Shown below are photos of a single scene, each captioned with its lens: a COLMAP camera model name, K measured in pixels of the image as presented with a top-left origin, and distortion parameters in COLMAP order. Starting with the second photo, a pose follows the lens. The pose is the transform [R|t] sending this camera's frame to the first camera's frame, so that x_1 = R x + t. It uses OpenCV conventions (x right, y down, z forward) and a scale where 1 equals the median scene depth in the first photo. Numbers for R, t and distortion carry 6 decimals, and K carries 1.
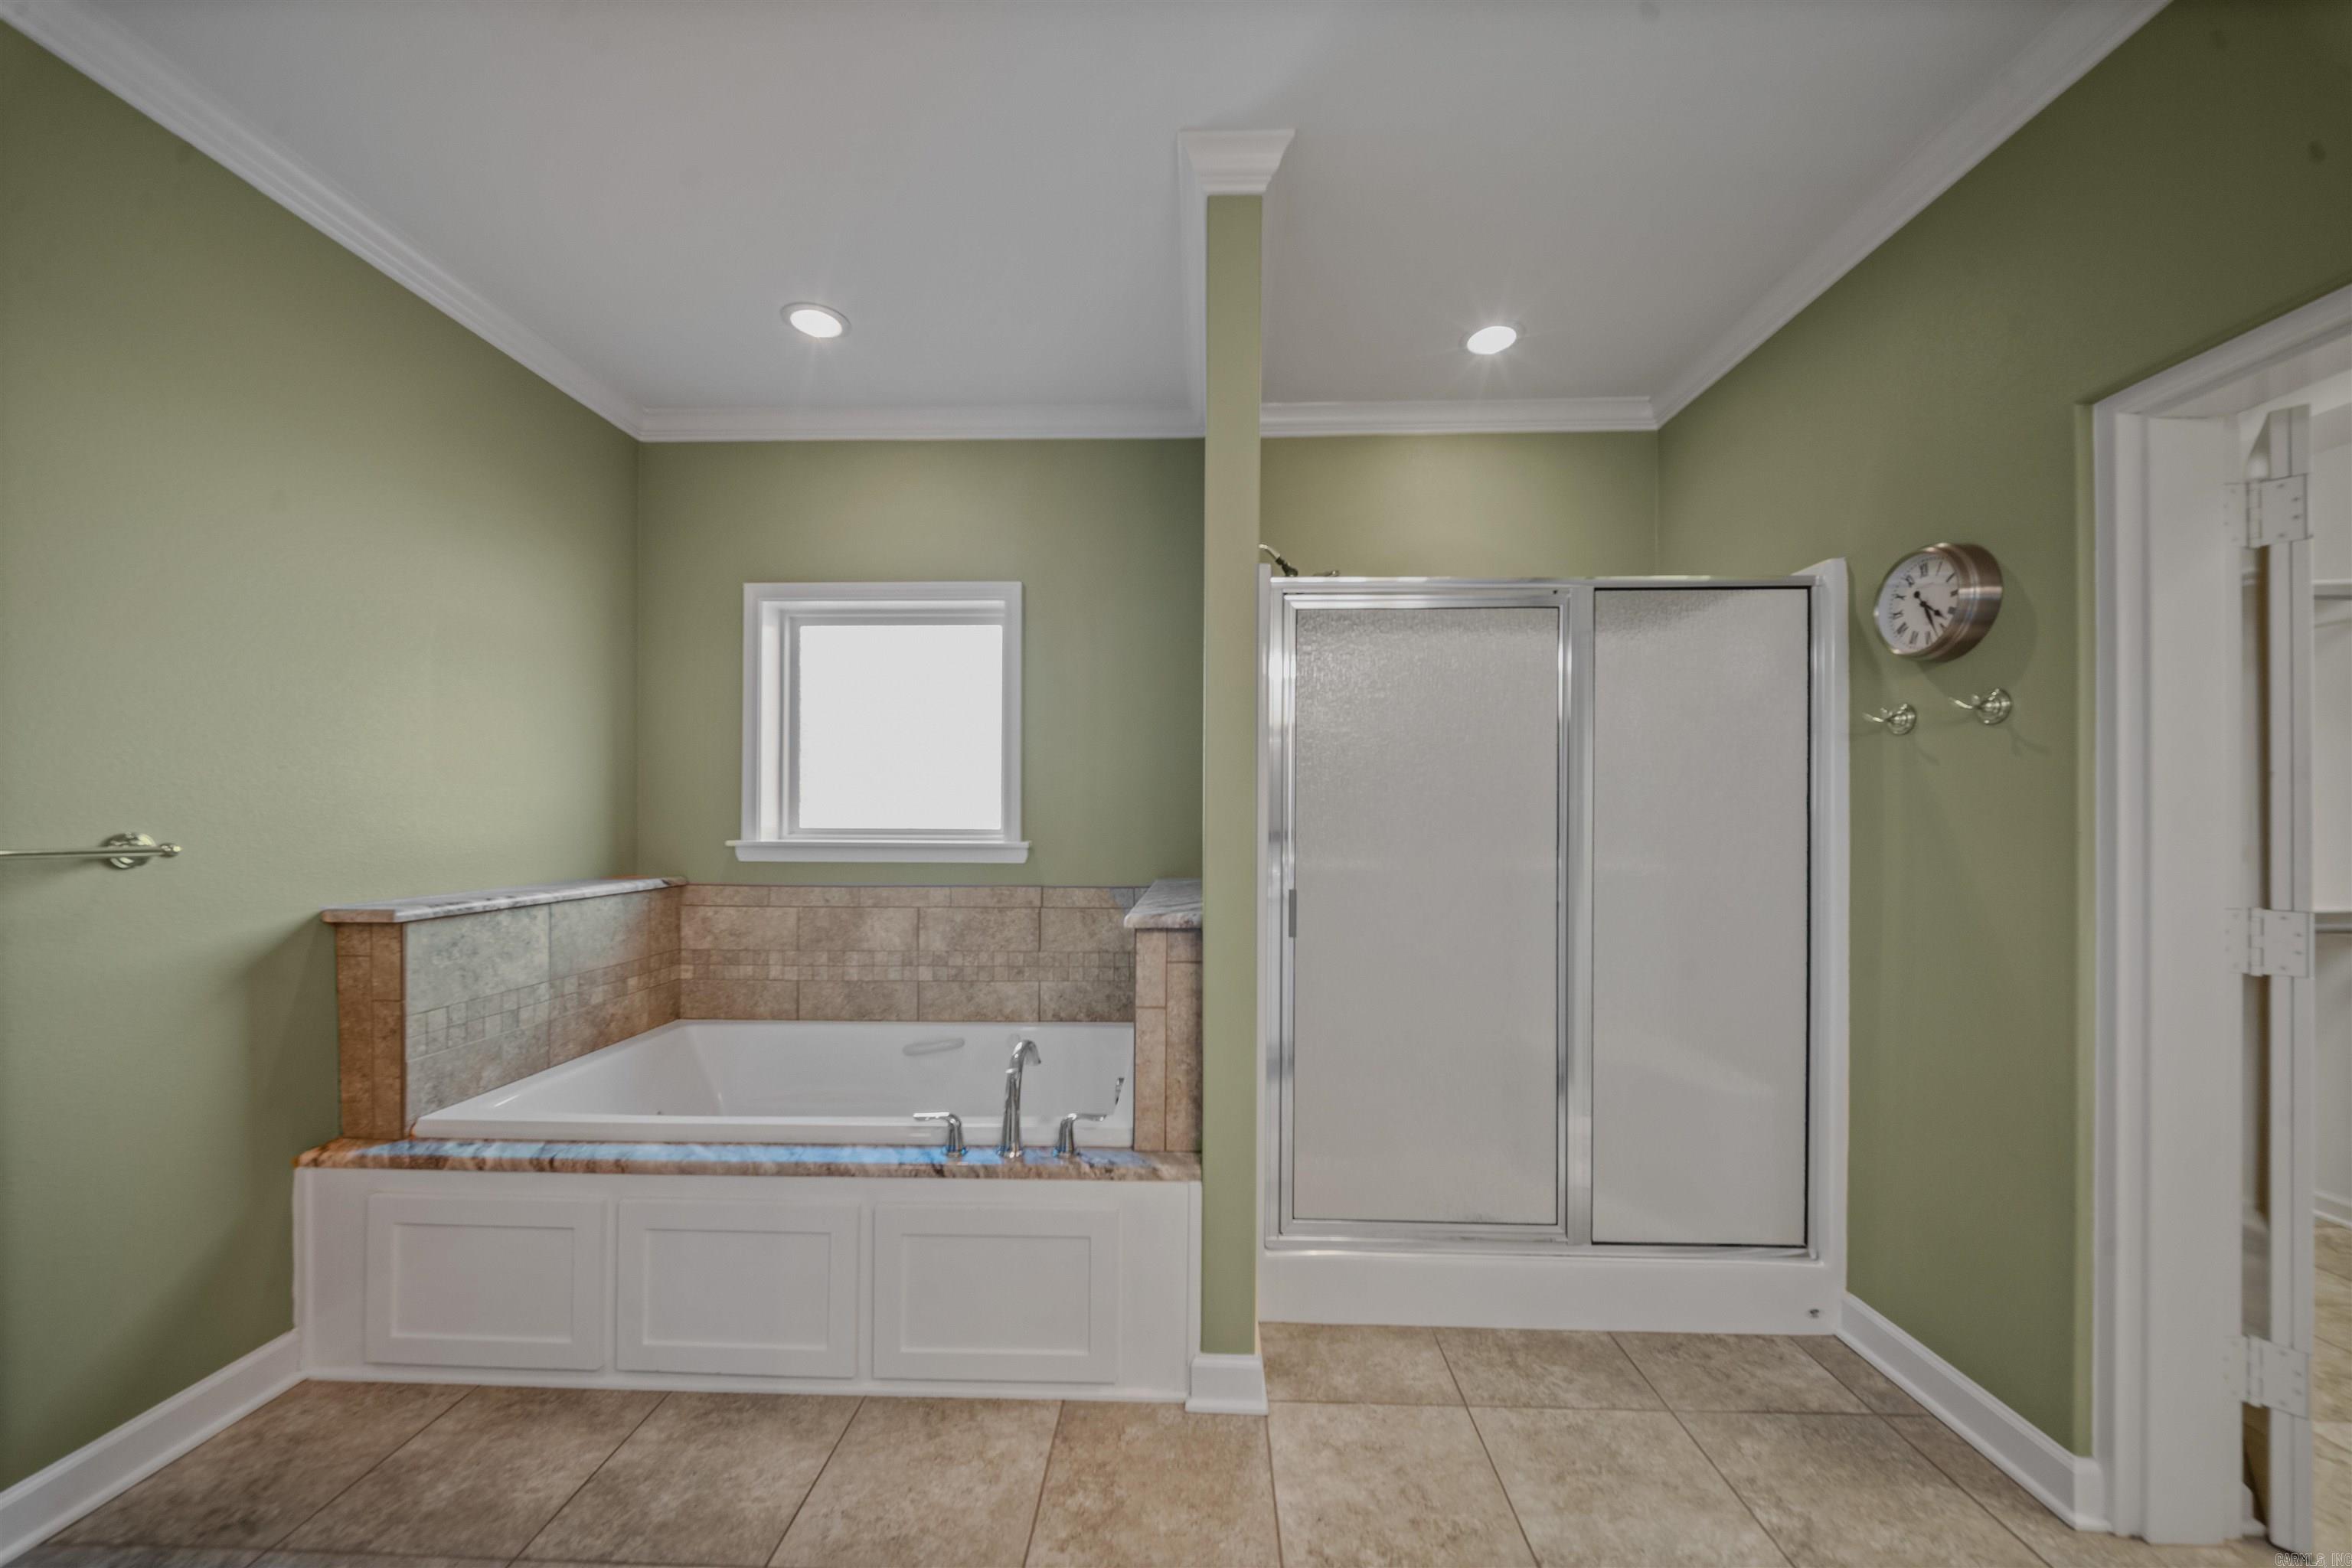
lens RADIAL K [[830.2, 0, 1178.1], [0, 830.2, 805.8], [0, 0, 1]] dist [0.003062, -0.003809]
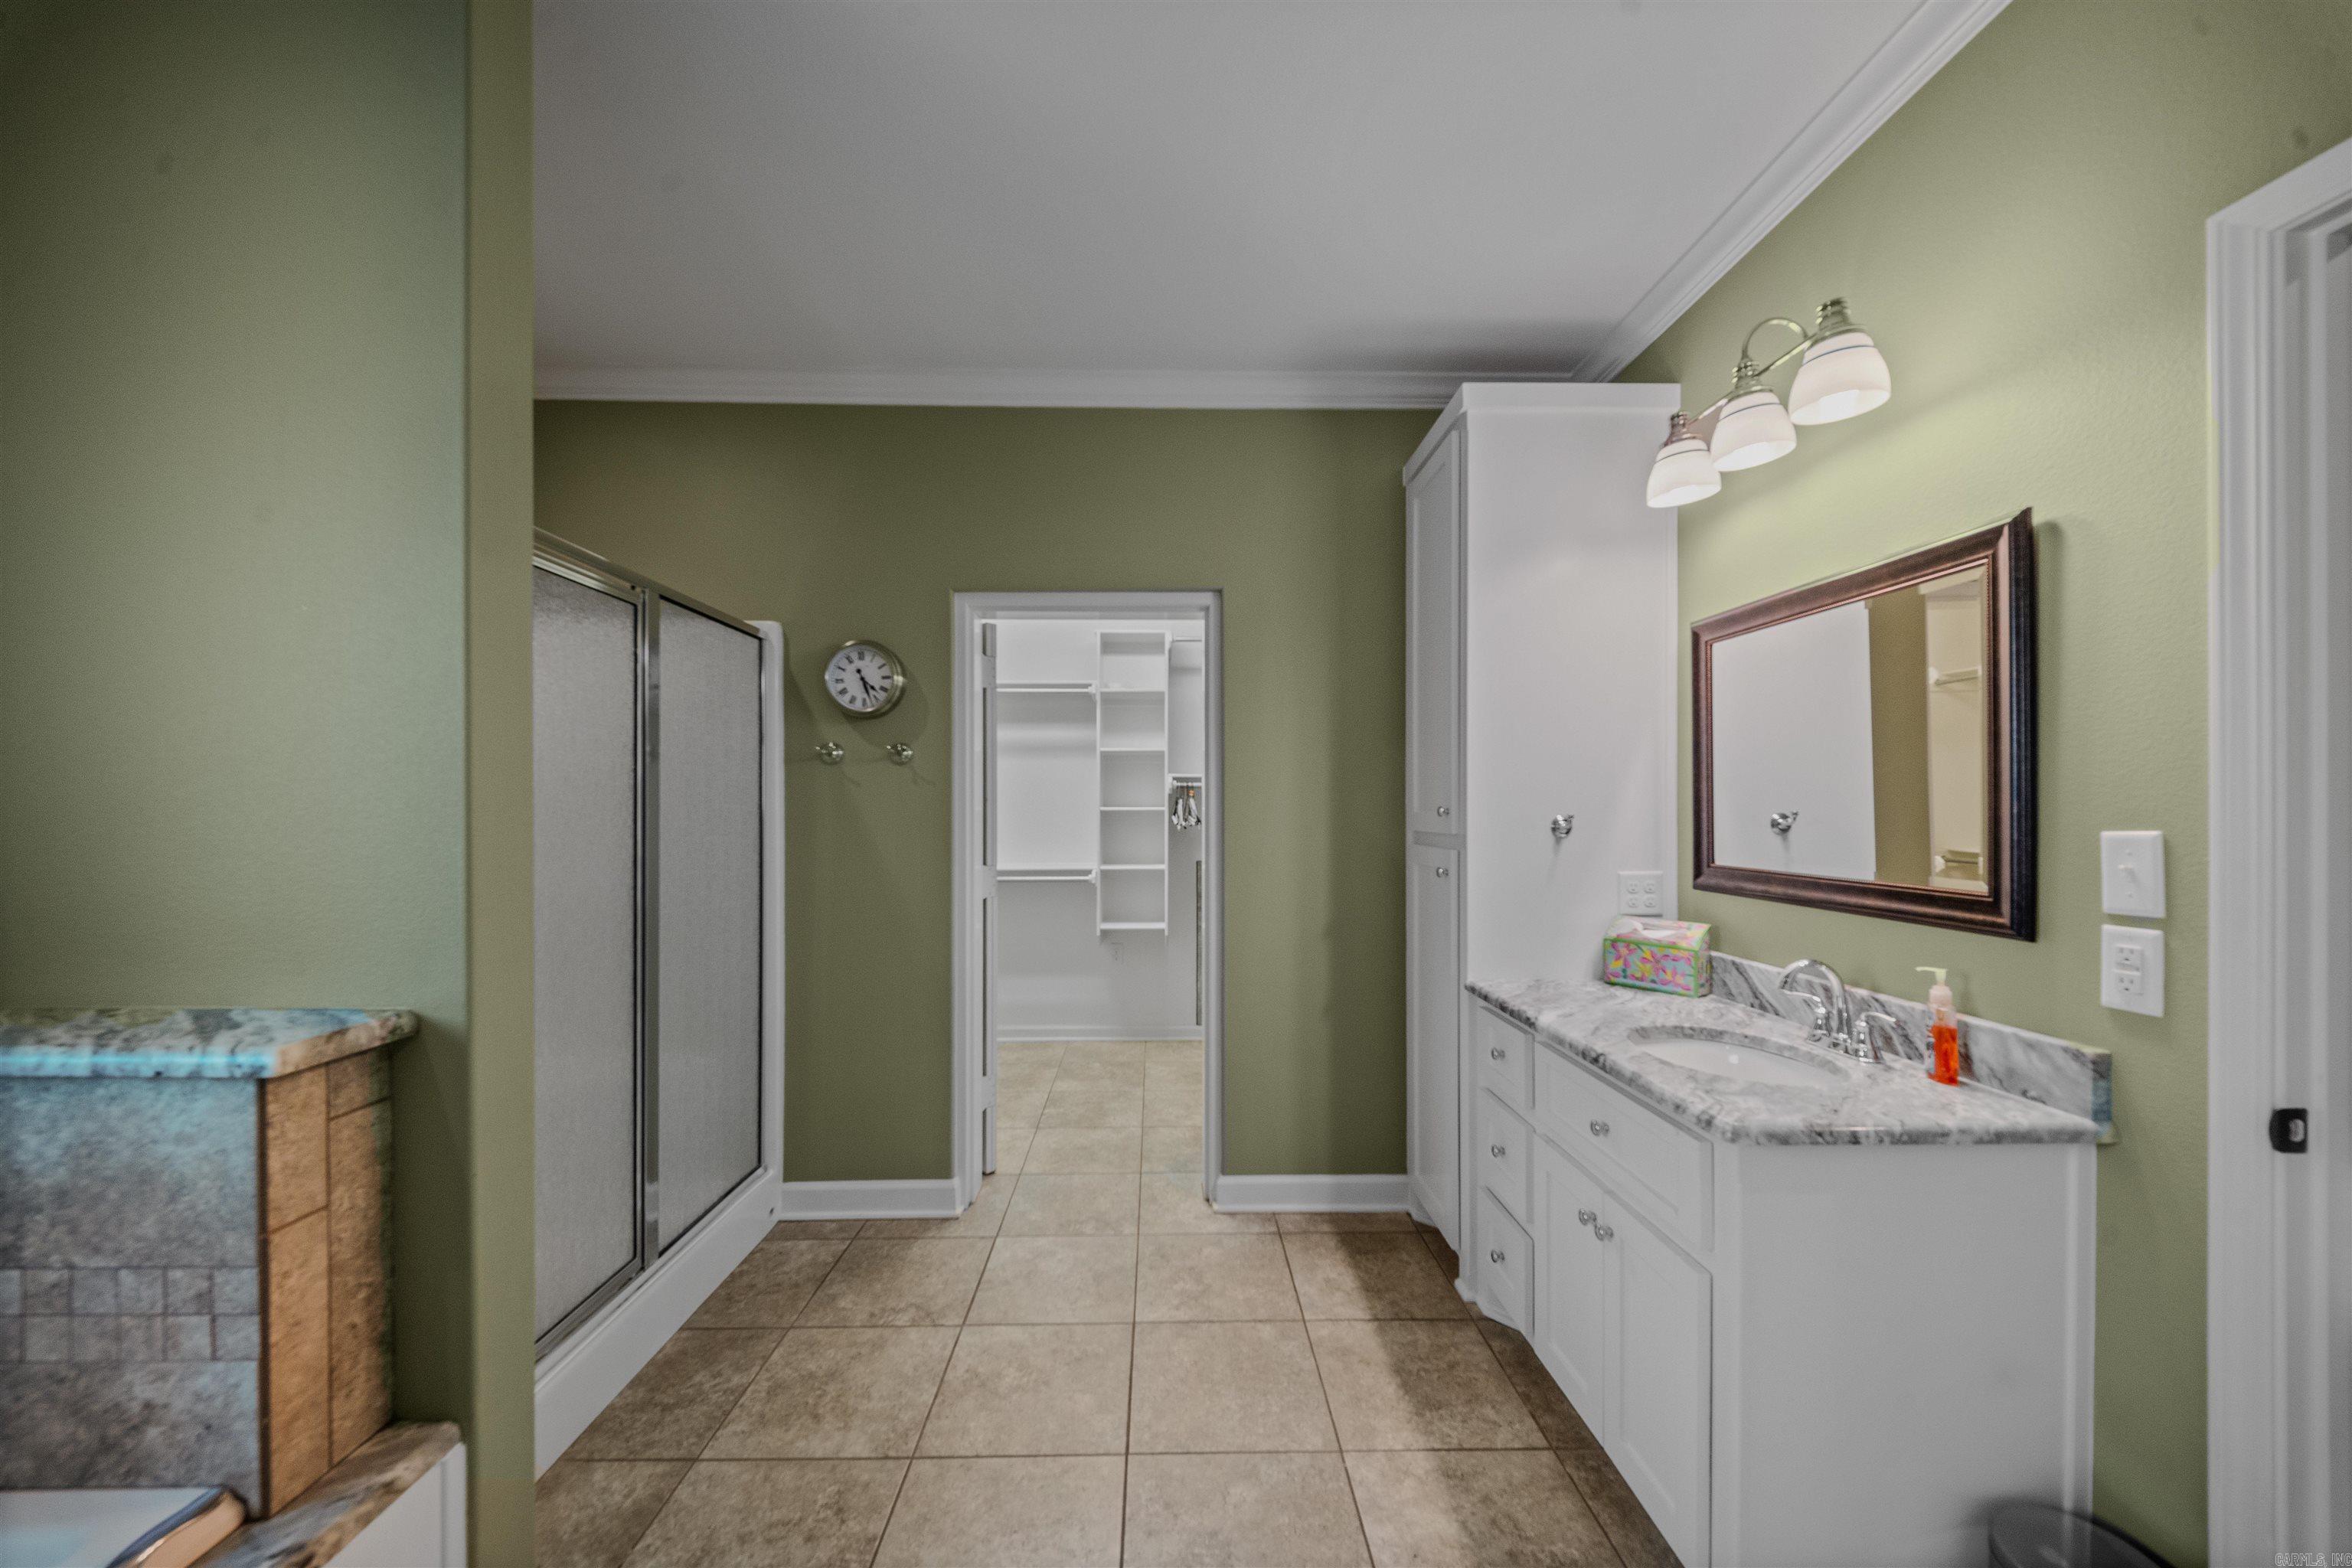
lens RADIAL K [[830.2, 0, 1163.8], [0, 830.2, 816.0], [0, 0, 1]] dist [0.003062, -0.003809]
pose [[-0.034994, -0.010832, 0.999329, -0.592834], [-0.014403, 0.999843, 0.010333, -0.022495], [-0.999284, -0.014032, -0.035144, 0.507451]]
